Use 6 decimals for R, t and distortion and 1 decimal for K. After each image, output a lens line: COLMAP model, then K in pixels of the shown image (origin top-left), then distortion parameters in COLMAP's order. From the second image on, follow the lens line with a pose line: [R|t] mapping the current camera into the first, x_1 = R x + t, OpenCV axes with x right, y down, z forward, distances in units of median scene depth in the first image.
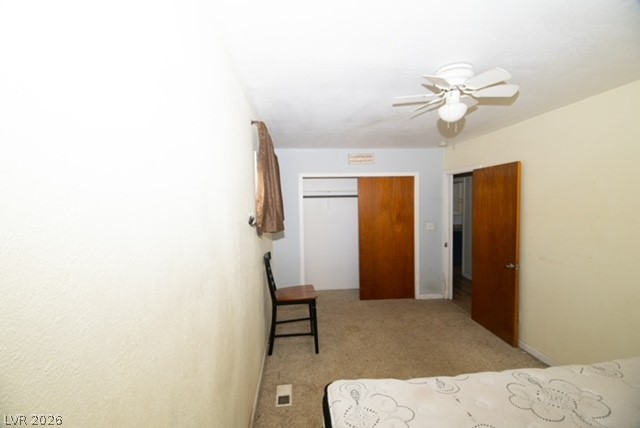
lens RADIAL K [[302.4, 0, 320.0], [0, 302.4, 214.0], [0, 0, 1]] dist [0.035281, -0.031294]
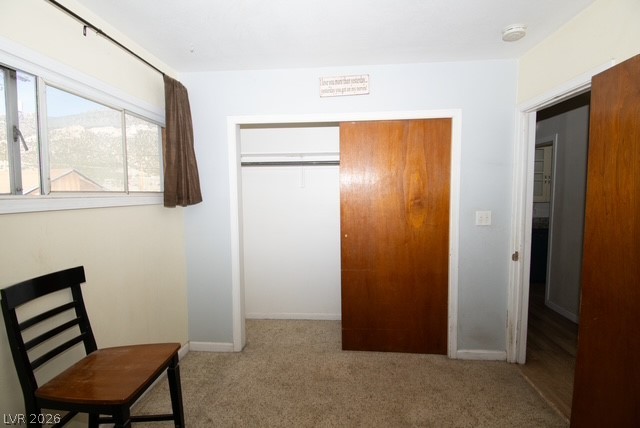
lens RADIAL K [[302.4, 0, 320.0], [0, 302.4, 214.0], [0, 0, 1]] dist [0.035281, -0.031294]
pose [[0.981951, 0.023394, -0.187684, 0.191435], [-0.017111, 0.999240, 0.035028, 0.019804], [0.188361, -0.031184, 0.981605, 0.452977]]
